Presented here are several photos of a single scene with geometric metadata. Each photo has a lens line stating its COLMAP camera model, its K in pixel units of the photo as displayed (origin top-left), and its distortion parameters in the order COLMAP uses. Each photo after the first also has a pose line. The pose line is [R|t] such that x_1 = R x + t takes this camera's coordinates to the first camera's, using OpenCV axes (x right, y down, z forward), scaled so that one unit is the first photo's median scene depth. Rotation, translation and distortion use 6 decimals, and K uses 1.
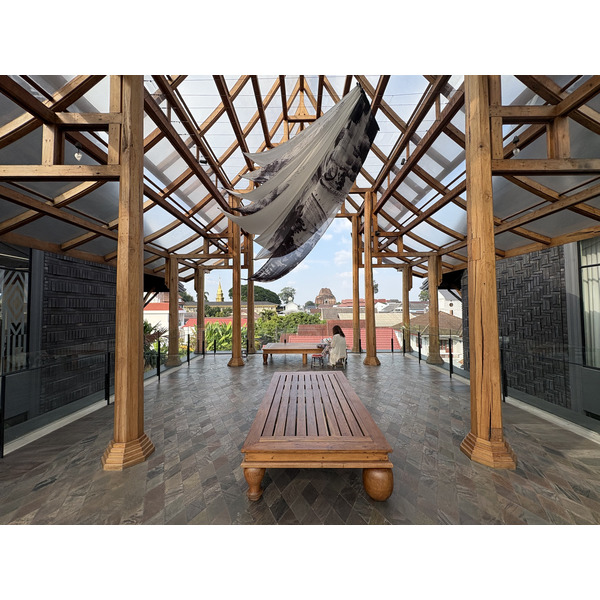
lens RADIAL K [[232.4, 0, 300.0], [0, 232.4, 300.0], [0, 0, 1]] dist [-0.001626, -0.000082]
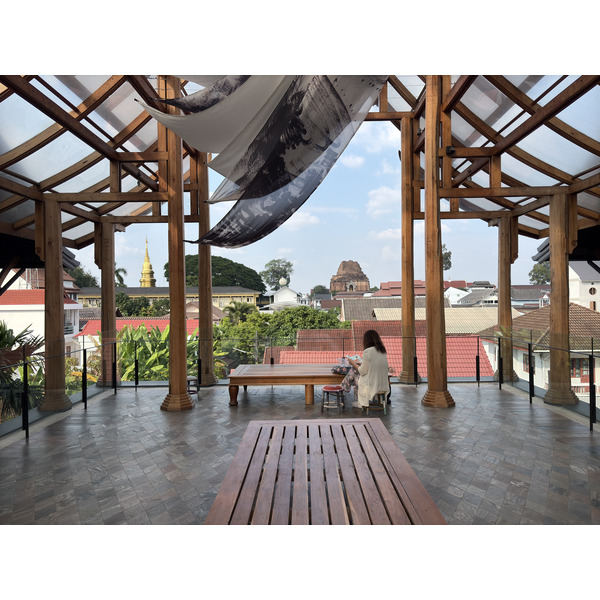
lens RADIAL K [[442.0, 0, 302.2], [0, 442.0, 297.5], [0, 0, 1]] dist [0.046847, -0.046007]
pose [[0.999989, -0.004324, 0.001713, 0.003677], [0.004267, 0.999487, 0.031745, 0.002691], [-0.001849, -0.031737, 0.999495, 0.011772]]
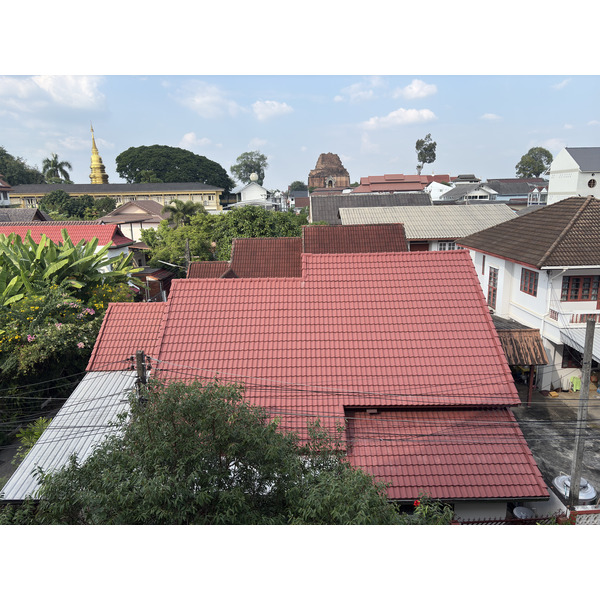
lens RADIAL K [[443.3, 0, 300.0], [0, 443.3, 300.0], [0, 0, 1]] dist [0.039812, -0.036547]
pose [[0.999030, -0.022738, 0.037702, 0.332577], [0.012082, 0.965029, 0.261864, 0.035333], [-0.042337, -0.261154, 0.964368, 0.989724]]
